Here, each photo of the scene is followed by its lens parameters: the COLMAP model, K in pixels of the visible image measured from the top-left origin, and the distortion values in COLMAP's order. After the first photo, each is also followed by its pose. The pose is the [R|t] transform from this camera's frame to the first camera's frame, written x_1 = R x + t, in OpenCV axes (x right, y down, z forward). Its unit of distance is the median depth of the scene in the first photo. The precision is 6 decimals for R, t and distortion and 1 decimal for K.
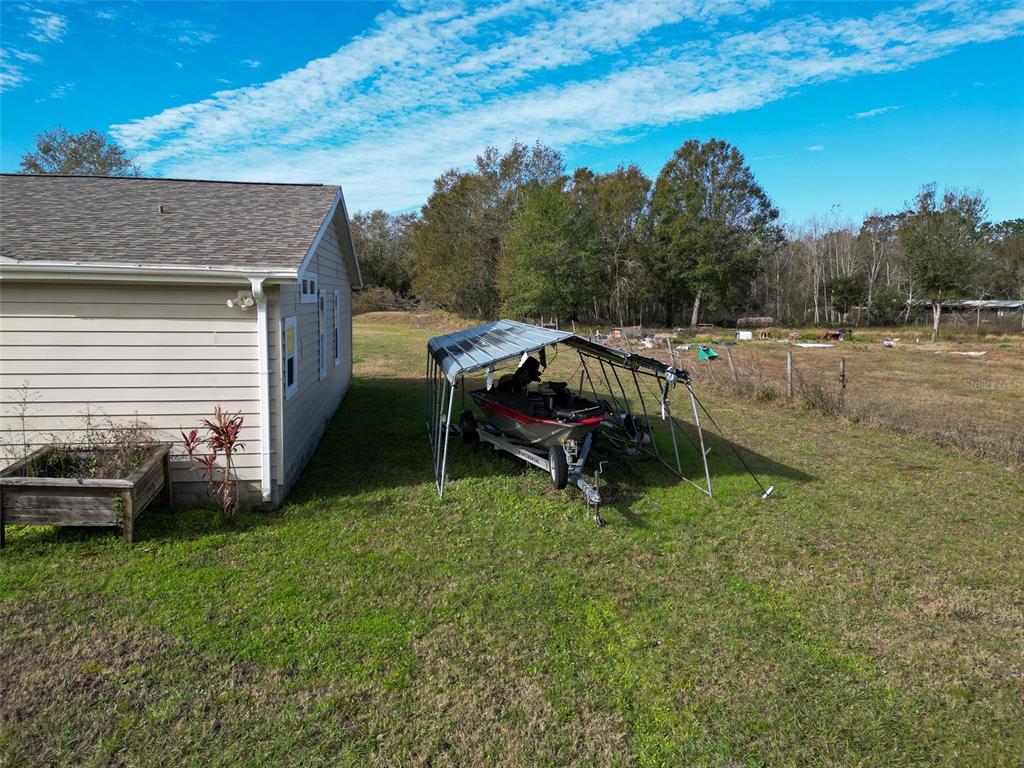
lens RADIAL K [[719.4, 0, 481.9], [0, 719.4, 364.9], [0, 0, 1]] dist [0.071741, -0.057004]
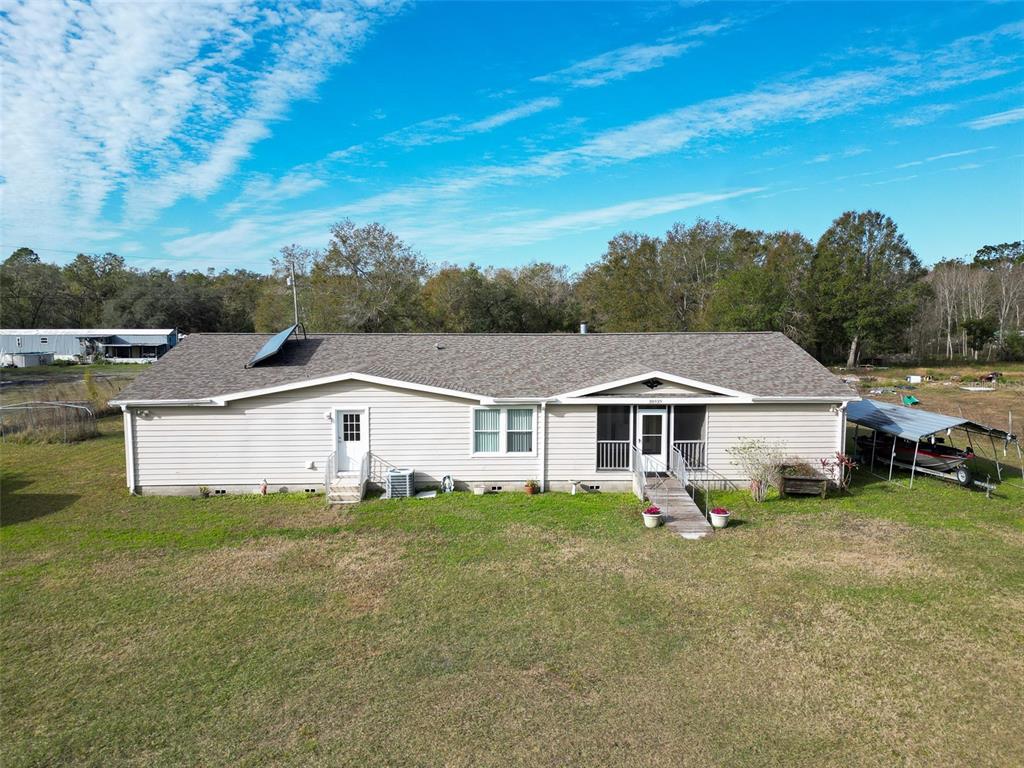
lens RADIAL K [[719.4, 0, 504.6], [0, 719.4, 379.7], [0, 0, 1]] dist [0.071741, -0.057004]
pose [[0.996964, -0.010526, -0.077151, -0.211558], [0.009751, 0.999898, -0.010418, -0.028521], [0.077252, 0.009634, 0.996965, -0.270489]]
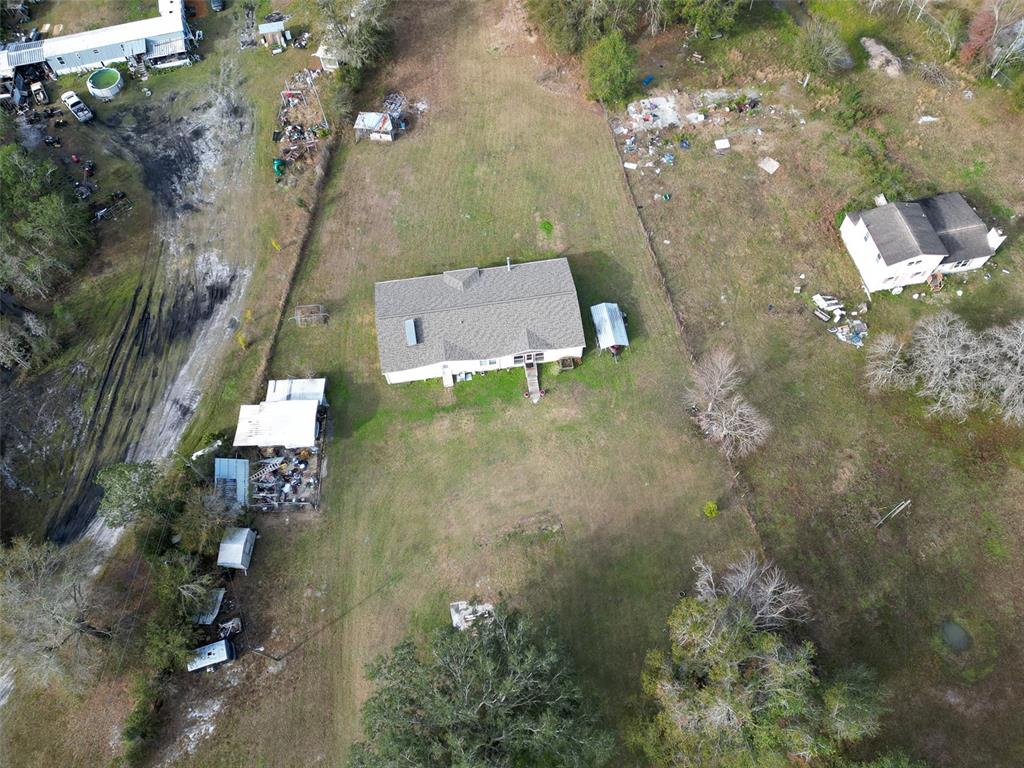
lens RADIAL K [[719.4, 0, 504.0], [0, 719.4, 379.5], [0, 0, 1]] dist [0.071741, -0.057004]
pose [[0.997332, -0.062419, -0.037853, -0.156633], [0.067123, 0.580281, 0.811645, -1.202631], [-0.028697, -0.812021, 0.582923, -0.760141]]
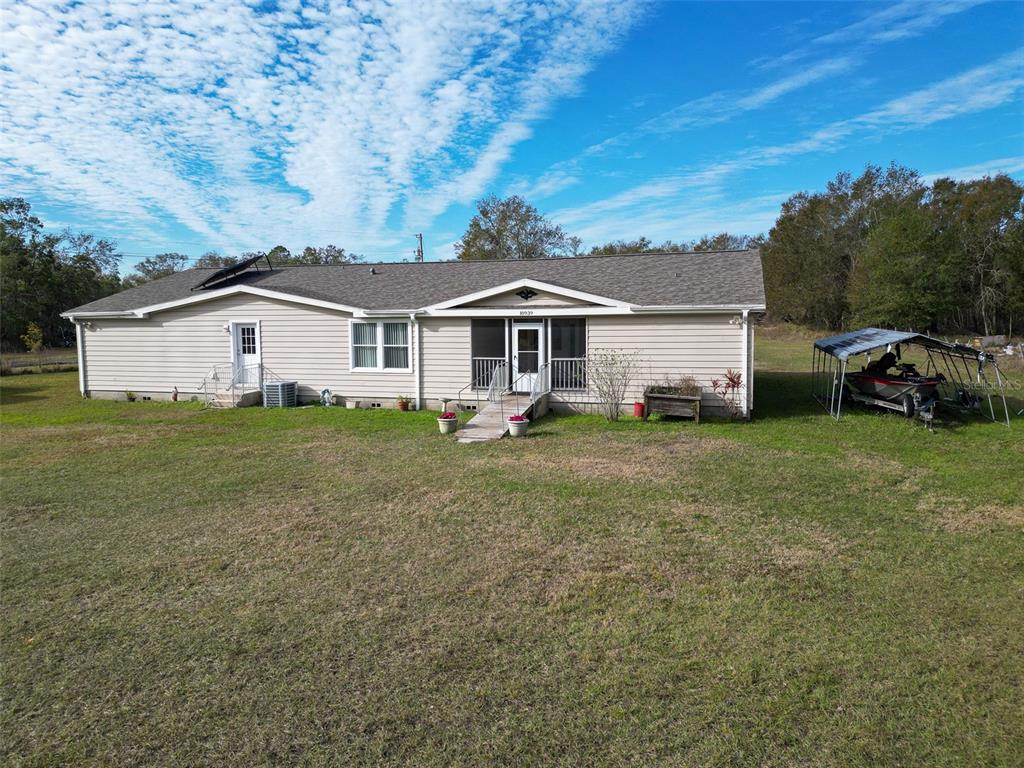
lens RADIAL K [[719.4, 0, 507.2], [0, 719.4, 373.6], [0, 0, 1]] dist [0.071741, -0.057004]
pose [[0.920252, 0.009474, -0.391211, -0.019008], [-0.013281, 0.999887, -0.007027, 0.014898], [0.391100, 0.011662, 0.920274, -0.198353]]
